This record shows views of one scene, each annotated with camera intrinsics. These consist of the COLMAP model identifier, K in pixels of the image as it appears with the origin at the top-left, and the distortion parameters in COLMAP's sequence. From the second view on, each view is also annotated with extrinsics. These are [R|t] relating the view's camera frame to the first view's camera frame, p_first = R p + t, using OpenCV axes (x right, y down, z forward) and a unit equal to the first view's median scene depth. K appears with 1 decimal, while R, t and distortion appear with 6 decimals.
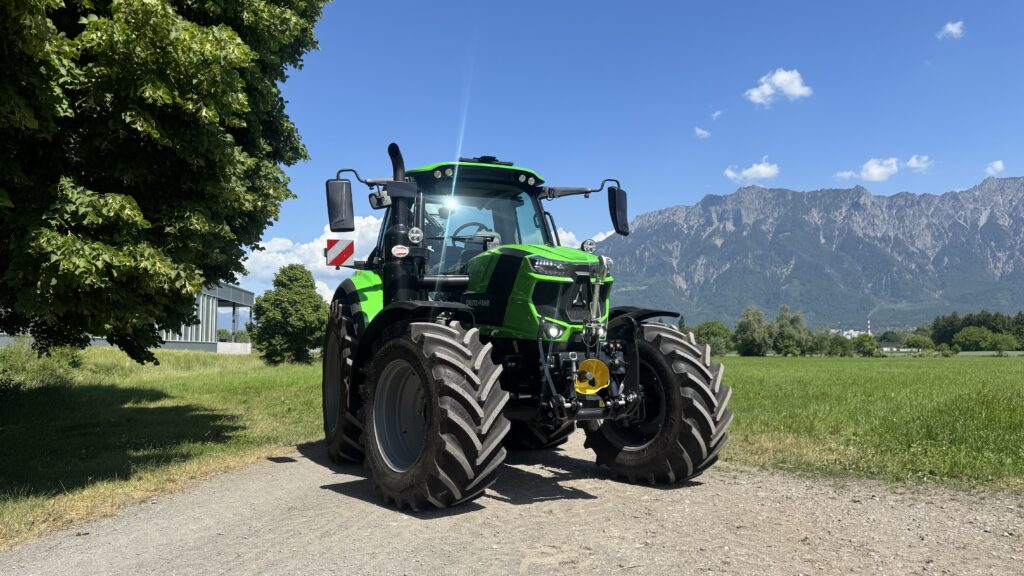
lens RADIAL K [[716.8, 0, 510.9], [0, 716.8, 281.3], [0, 0, 1]] dist [0.039371, -0.045394]
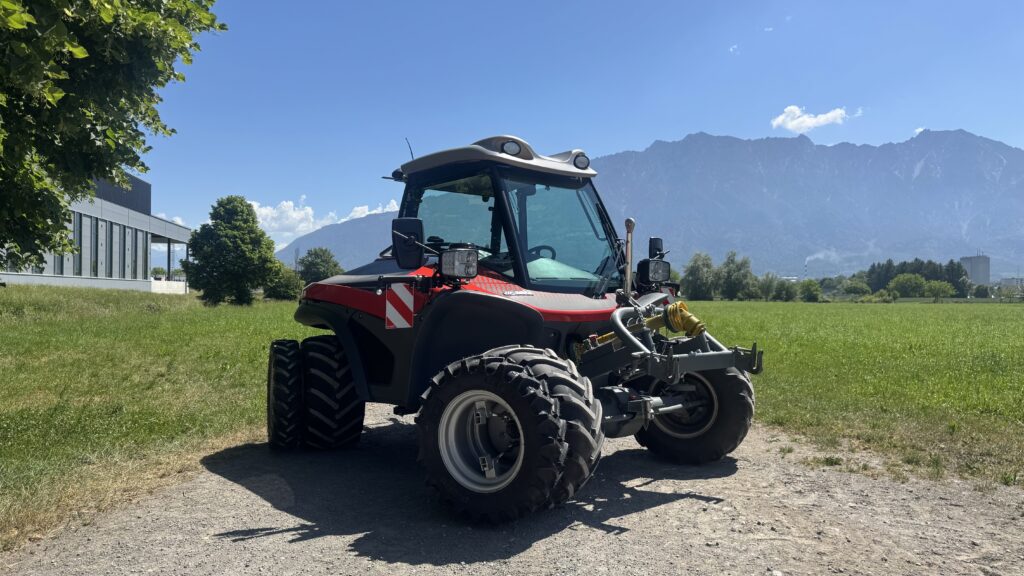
lens RADIAL K [[716.8, 0, 510.8], [0, 716.8, 288.7], [0, 0, 1]] dist [0.039371, -0.045394]
pose [[0.997325, 0.010233, 0.072381, -0.092108], [-0.016699, 0.995865, 0.089295, 0.031813], [-0.071168, -0.090265, 0.993372, 0.330719]]
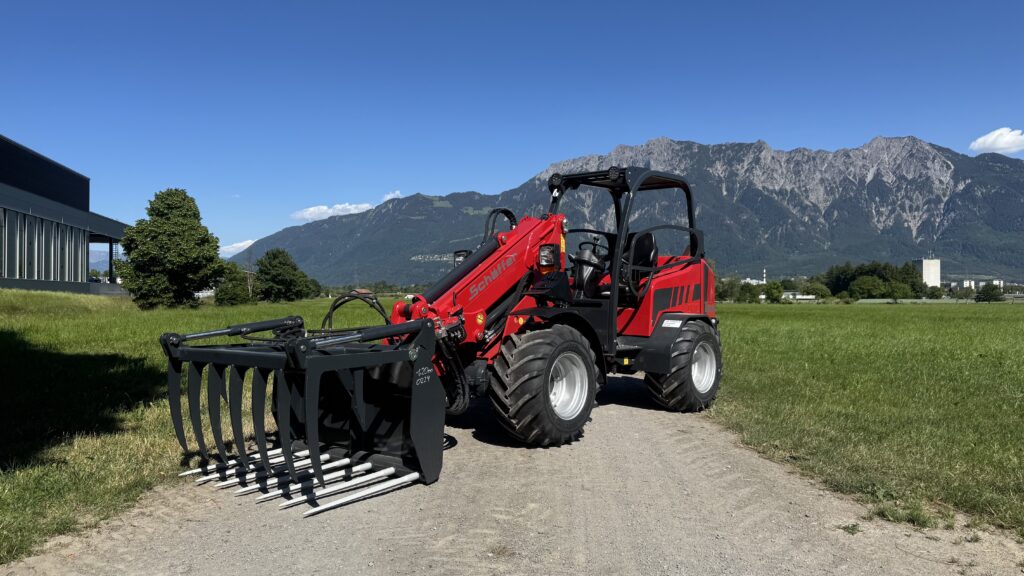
lens RADIAL K [[716.8, 0, 514.1], [0, 716.8, 286.3], [0, 0, 1]] dist [0.039371, -0.045394]
pose [[0.992053, 0.007962, 0.125570, -0.079026], [-0.018230, 0.996561, 0.080834, 0.078025], [-0.124495, -0.082481, 0.988786, 0.665274]]
